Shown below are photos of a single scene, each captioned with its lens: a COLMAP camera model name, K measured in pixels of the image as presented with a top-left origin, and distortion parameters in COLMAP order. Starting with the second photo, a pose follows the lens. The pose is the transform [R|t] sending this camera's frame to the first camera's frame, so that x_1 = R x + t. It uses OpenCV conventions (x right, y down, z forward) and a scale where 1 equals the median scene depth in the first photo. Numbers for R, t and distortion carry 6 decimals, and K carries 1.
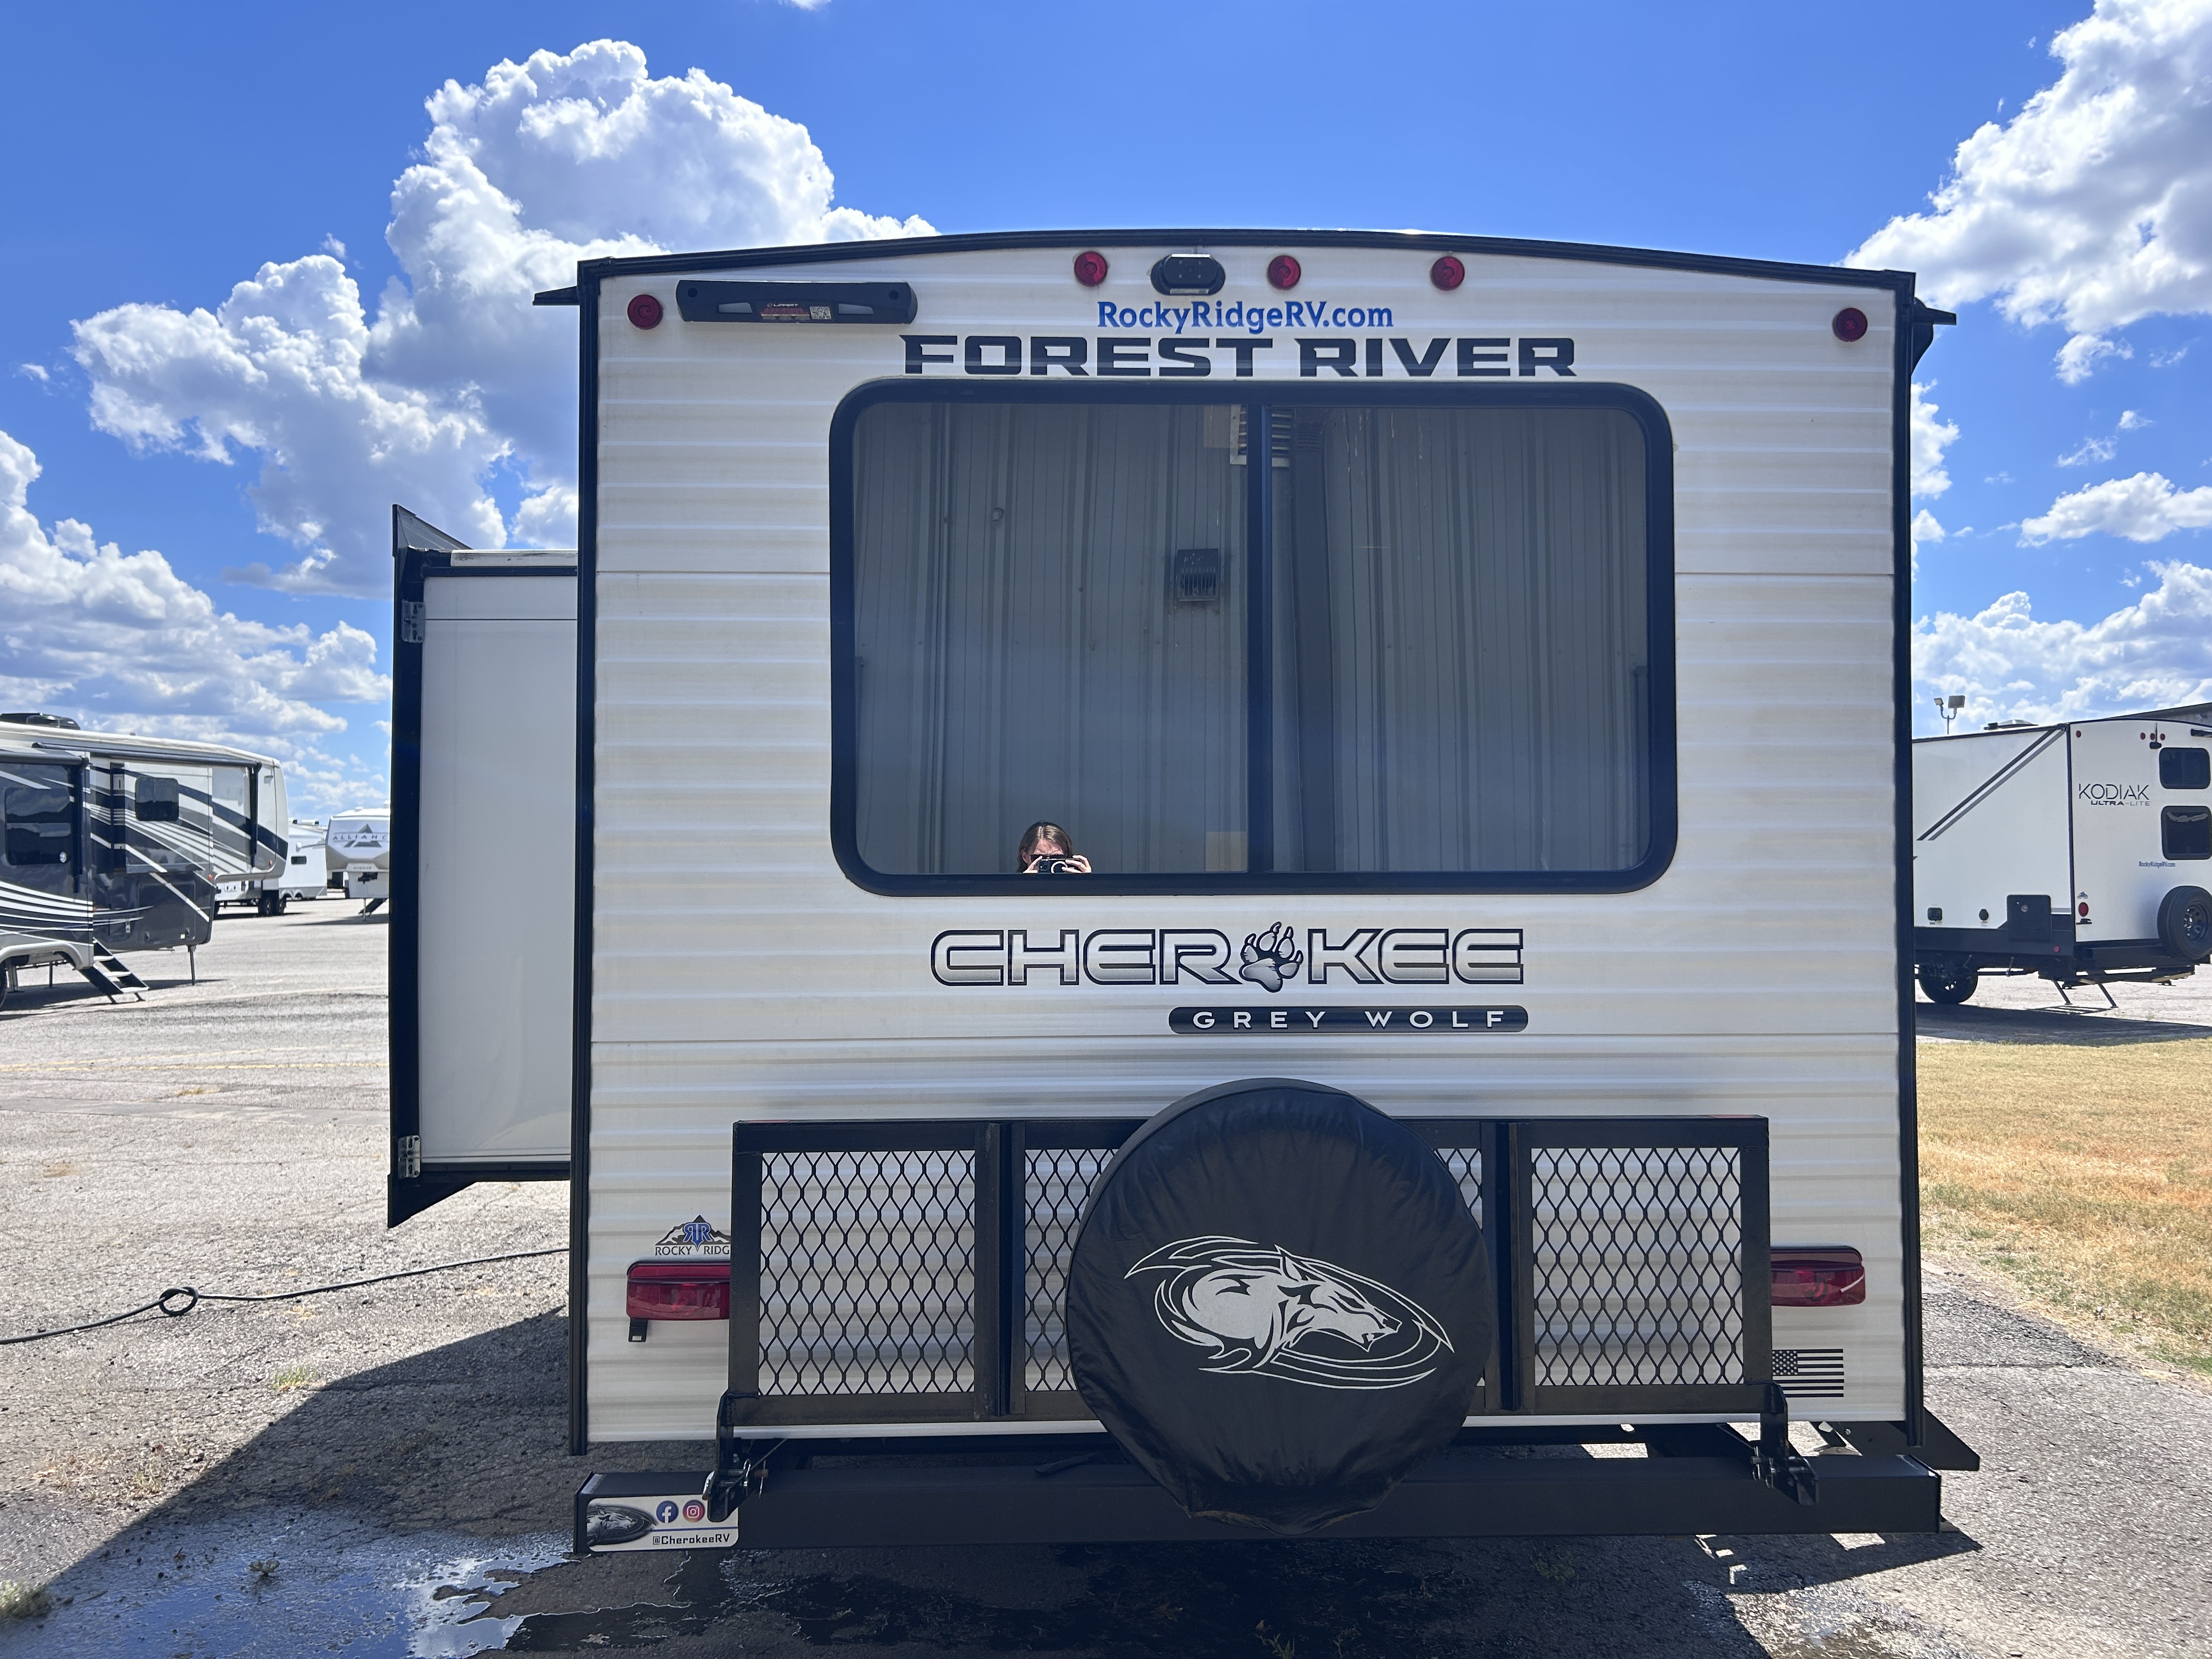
lens RADIAL K [[1656.3, 0, 1102.7], [0, 1656.3, 839.0], [0, 0, 1]] dist [0.095378, -0.110179]
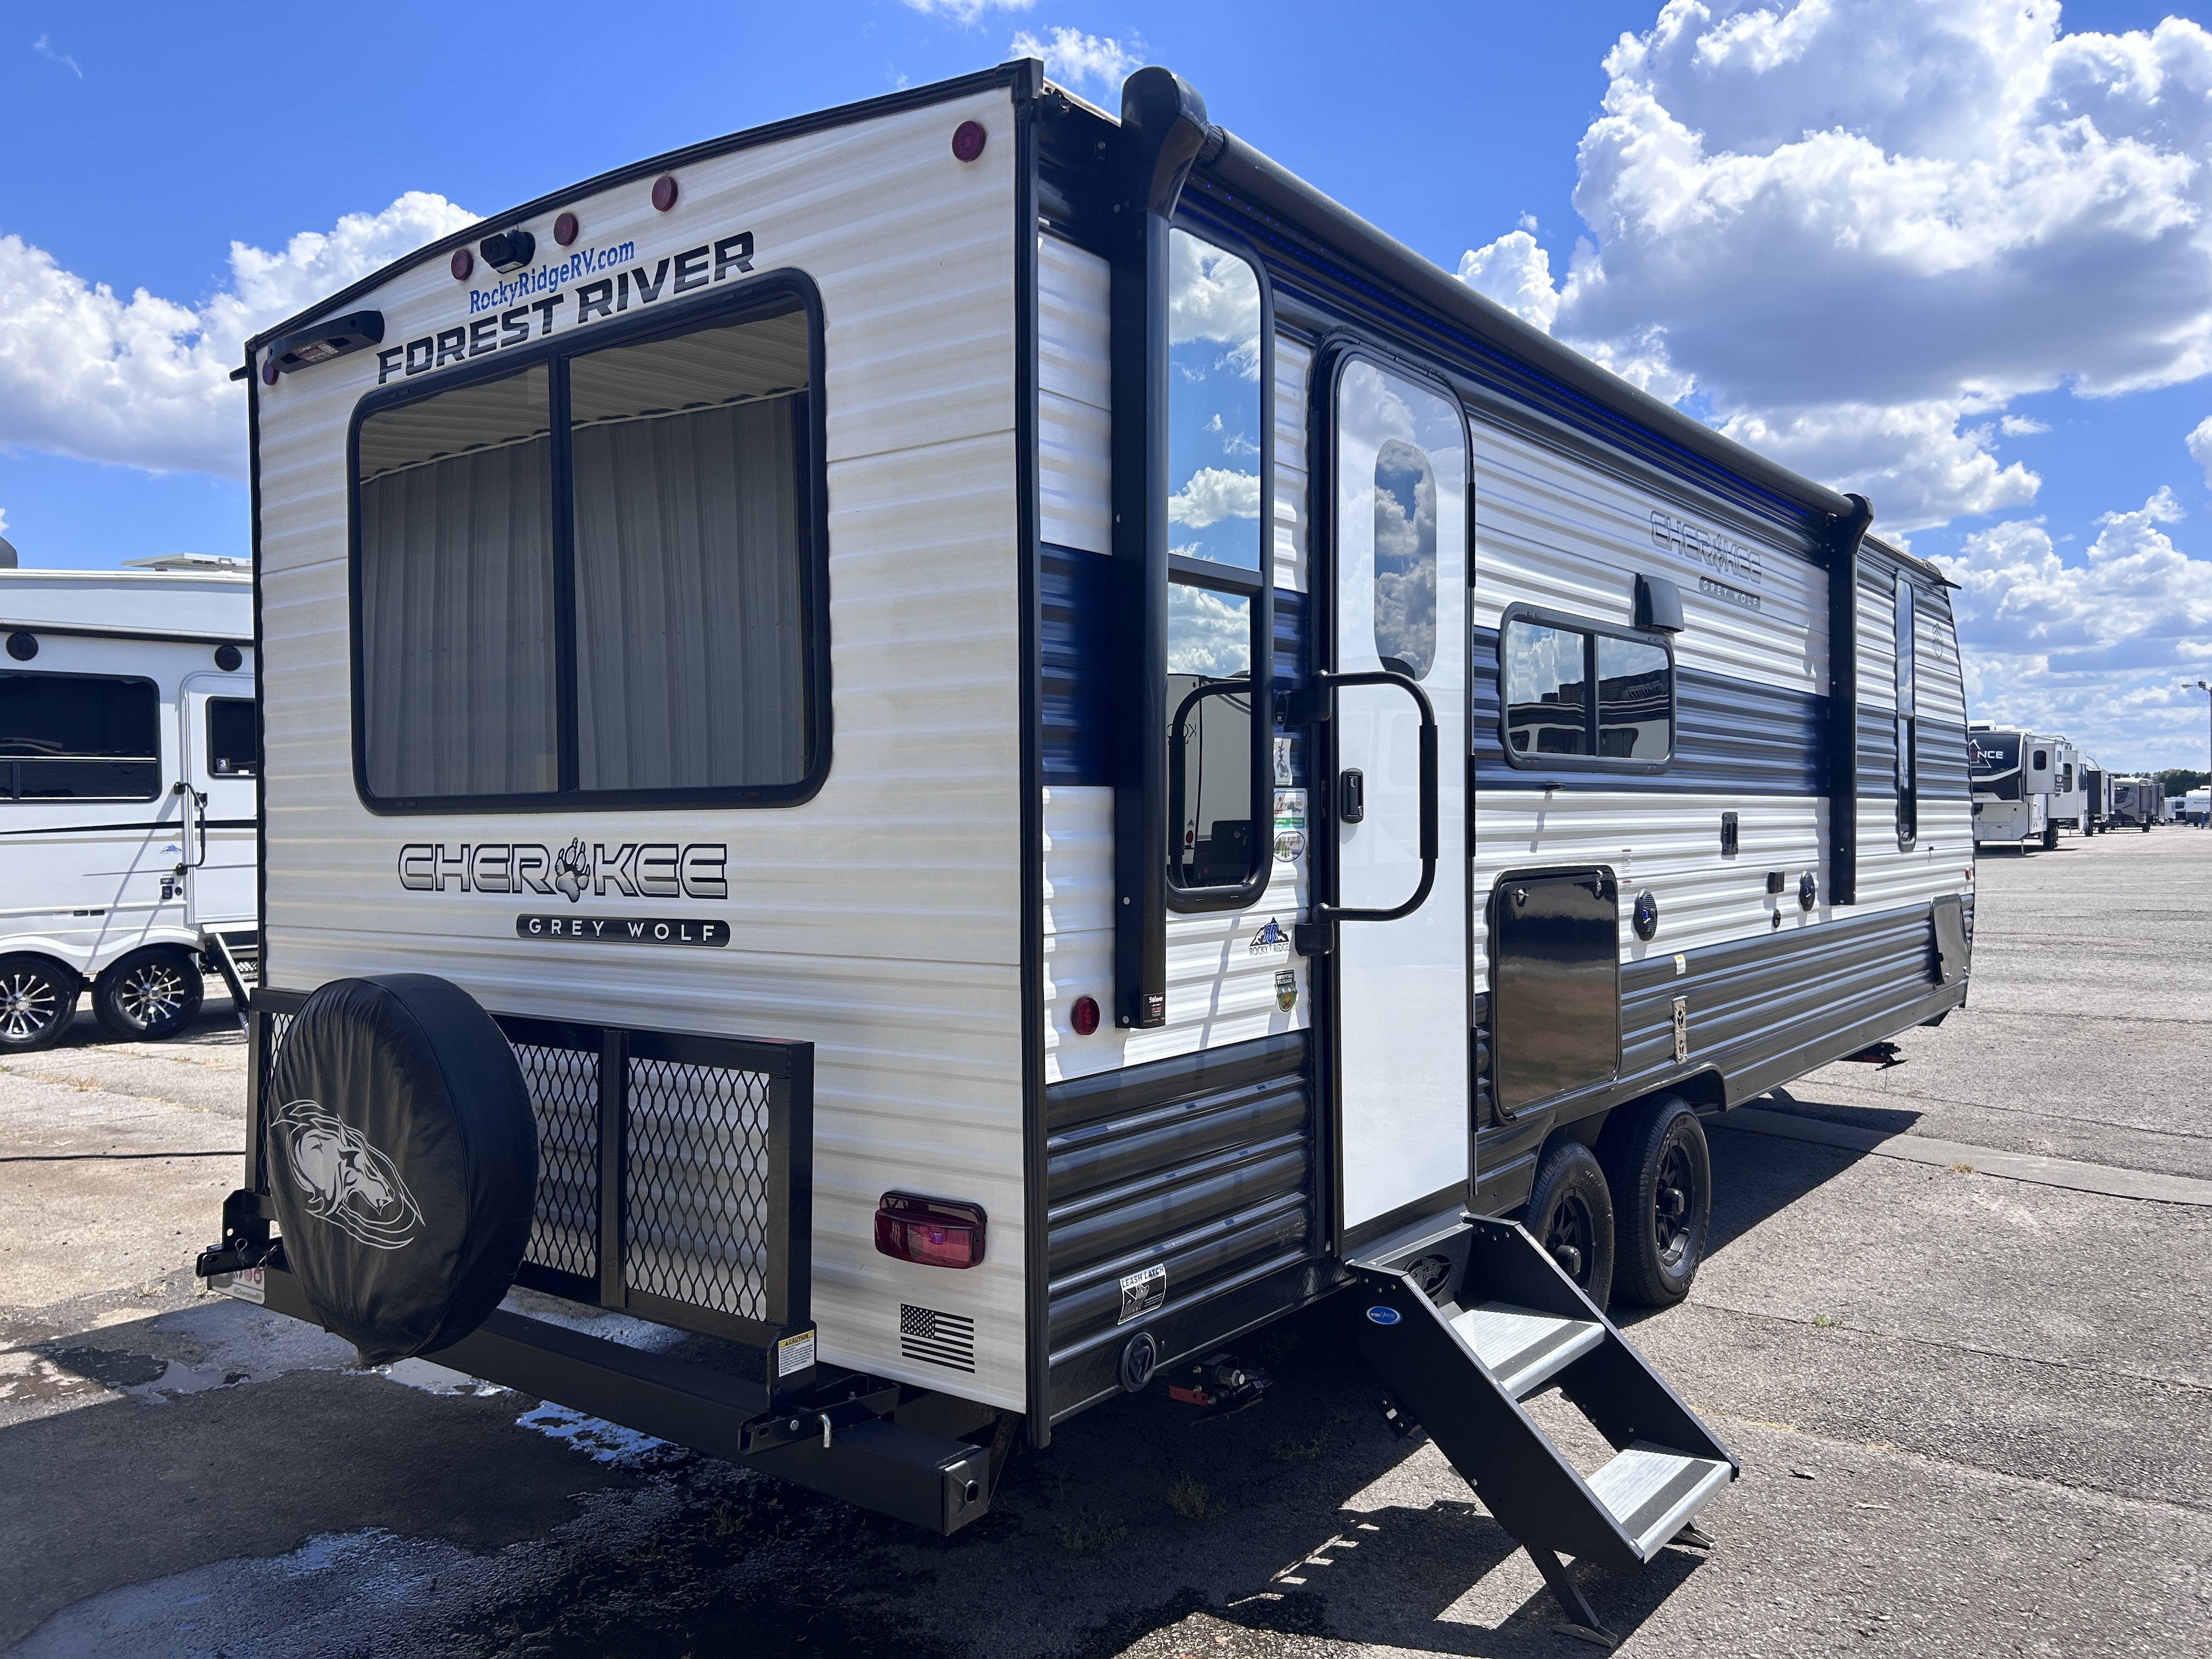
lens RADIAL K [[1656.3, 0, 1102.7], [0, 1656.3, 839.0], [0, 0, 1]] dist [0.095378, -0.110179]
pose [[0.770934, 0.000047, -0.636915, 1.059304], [0.023459, 0.999319, 0.028470, 0.027890], [0.636483, -0.036890, 0.770408, 0.377778]]
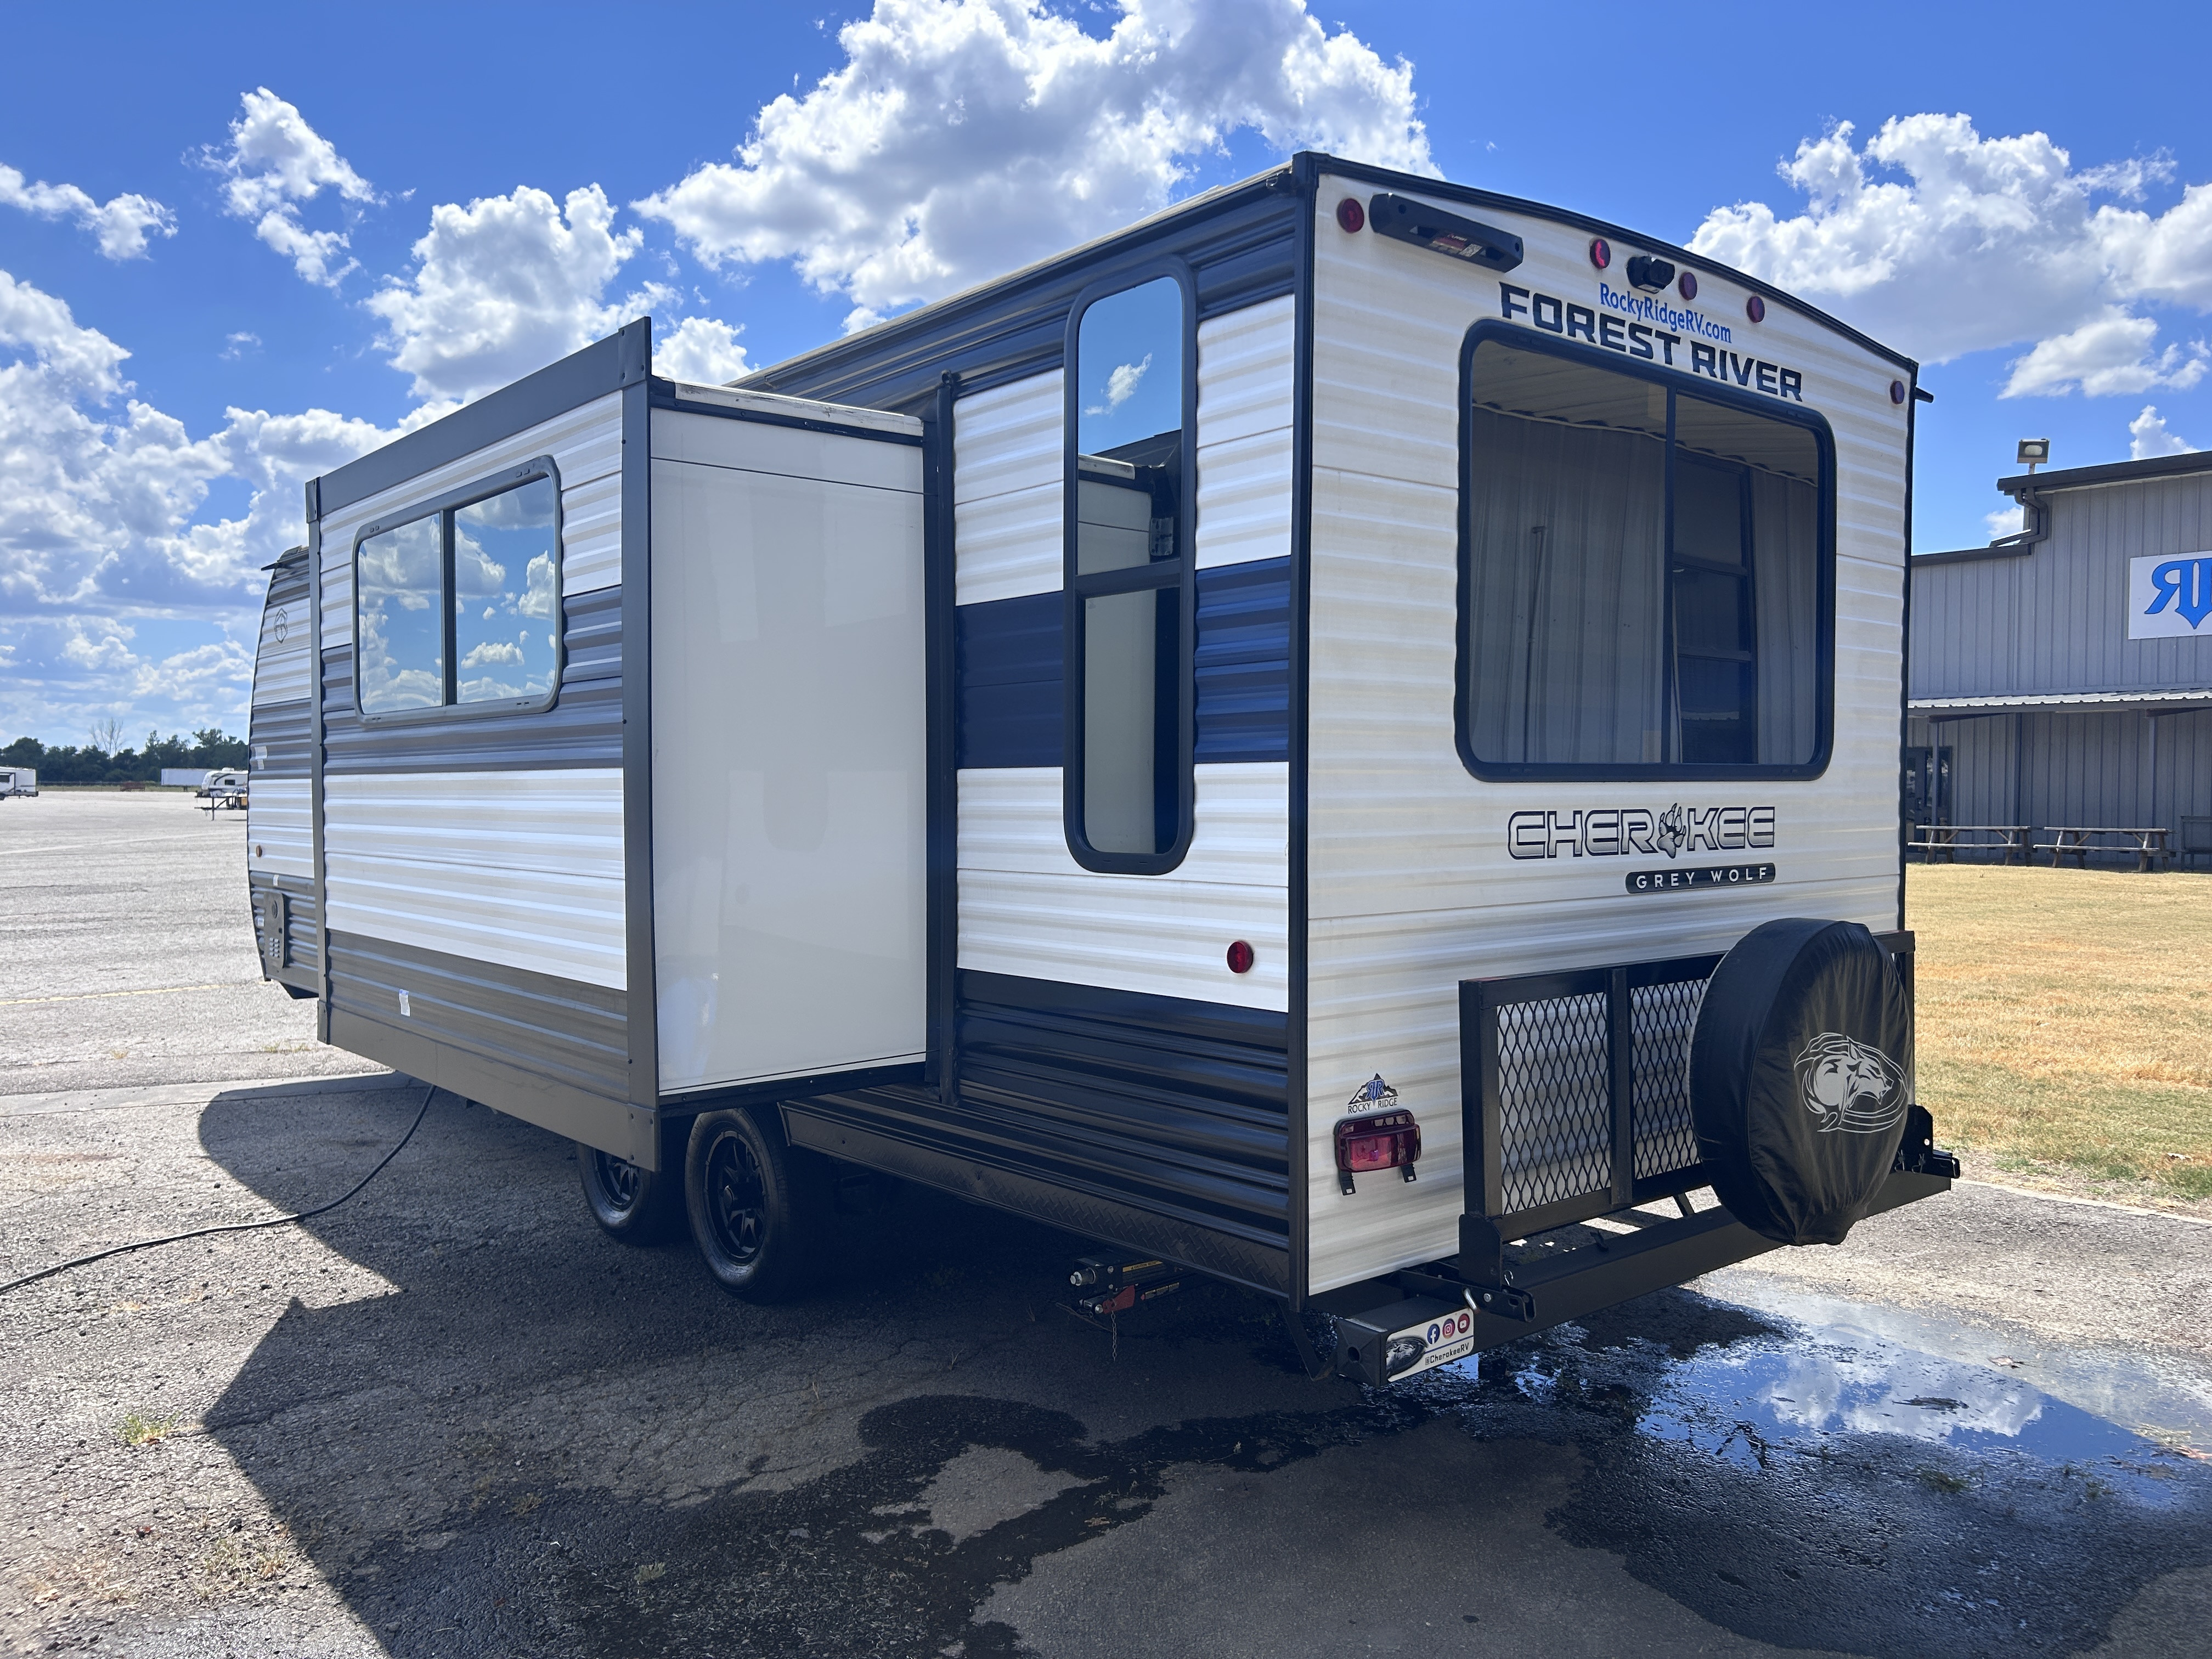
lens RADIAL K [[1653.8, 0, 1106.0], [0, 1653.8, 829.5], [0, 0, 1]] dist [0.109874, -0.142426]
pose [[0.785880, -0.014513, 0.618209, -1.025528], [-0.015747, 0.998931, 0.043468, 0.021317], [-0.618179, -0.043895, 0.784811, 0.261533]]
